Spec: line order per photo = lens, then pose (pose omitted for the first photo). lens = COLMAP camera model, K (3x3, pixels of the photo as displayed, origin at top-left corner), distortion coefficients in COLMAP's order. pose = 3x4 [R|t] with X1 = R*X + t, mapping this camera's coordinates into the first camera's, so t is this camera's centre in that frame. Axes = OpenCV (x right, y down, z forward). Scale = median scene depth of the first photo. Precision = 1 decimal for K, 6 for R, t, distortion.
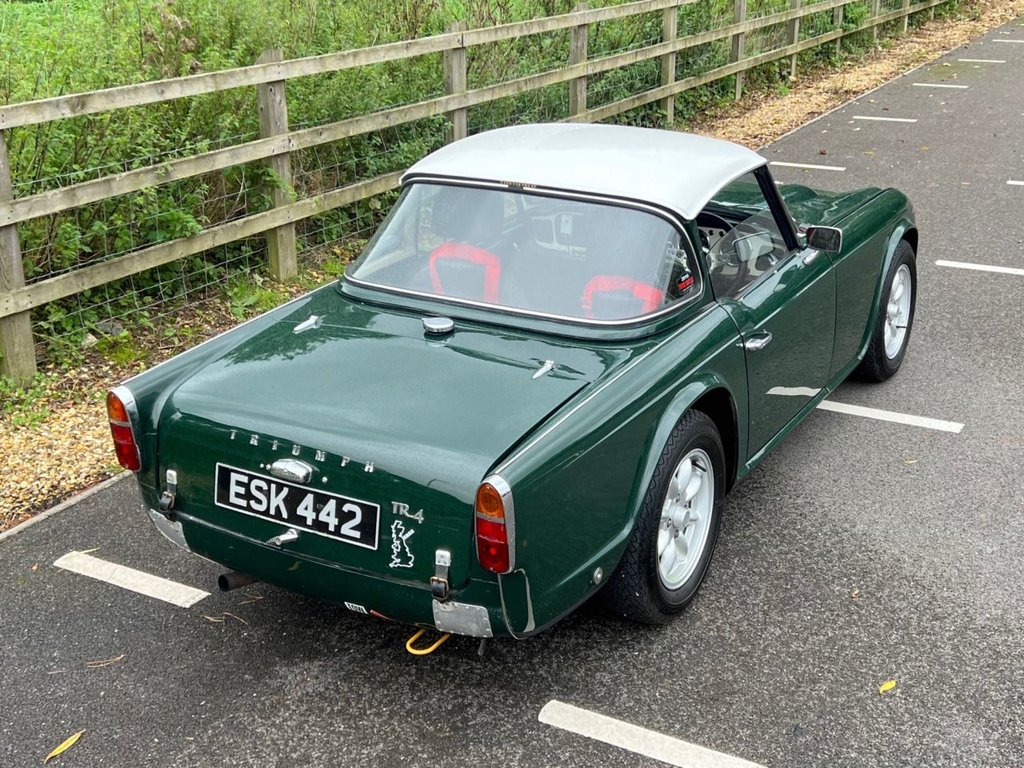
lens RADIAL K [[1367.6, 0, 536.9], [0, 1367.6, 343.6], [0, 0, 1]] dist [0.085878, -0.113769]
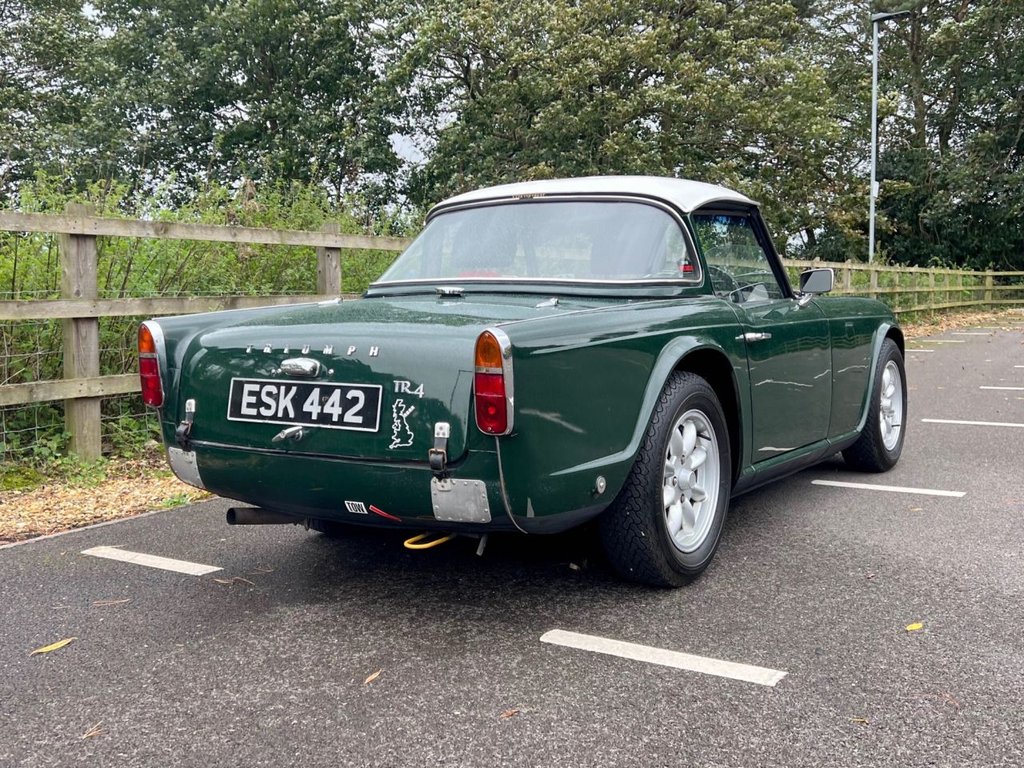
lens RADIAL K [[1138.8, 0, 478.4], [0, 1138.8, 328.9], [0, 0, 1]] dist [0.070899, -0.039418]
pose [[0.997105, 0.000648, -0.076029, 0.010791], [-0.022819, 0.956415, -0.291118, 0.172381], [0.072527, 0.292010, 0.953661, 0.102310]]
